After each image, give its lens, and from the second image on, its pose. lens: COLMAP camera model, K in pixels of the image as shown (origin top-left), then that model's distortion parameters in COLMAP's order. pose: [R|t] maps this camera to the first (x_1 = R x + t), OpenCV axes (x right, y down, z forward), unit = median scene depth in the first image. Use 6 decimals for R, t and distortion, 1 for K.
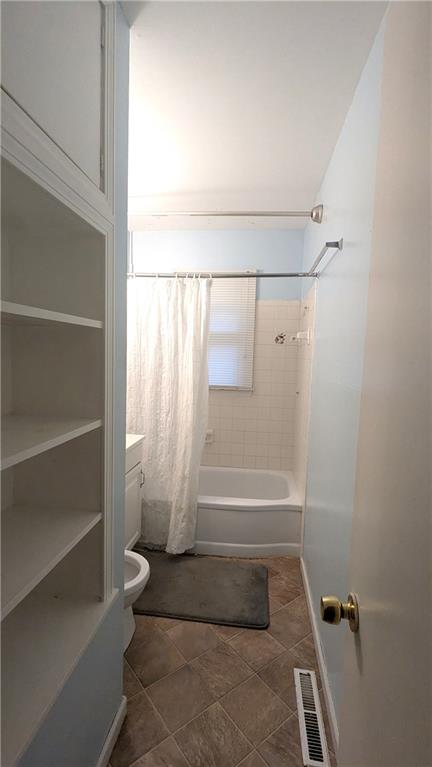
lens RADIAL K [[364.1, 0, 216.9], [0, 364.1, 384.0], [0, 0, 1]] dist [-0.002568, 0.001232]
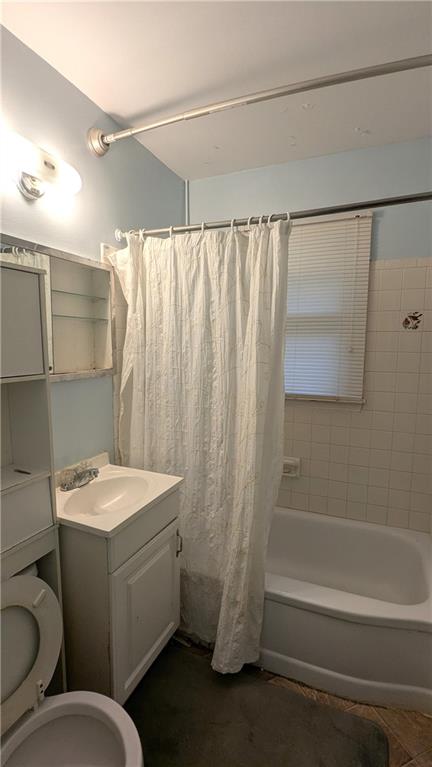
lens RADIAL K [[364.1, 0, 215.3], [0, 364.1, 384.5], [0, 0, 1]] dist [-0.002568, 0.001232]
pose [[0.958429, 0.009783, -0.285163, 0.038697], [-0.002275, 0.999642, 0.026649, -0.040220], [0.285322, -0.024893, 0.958109, 0.389250]]
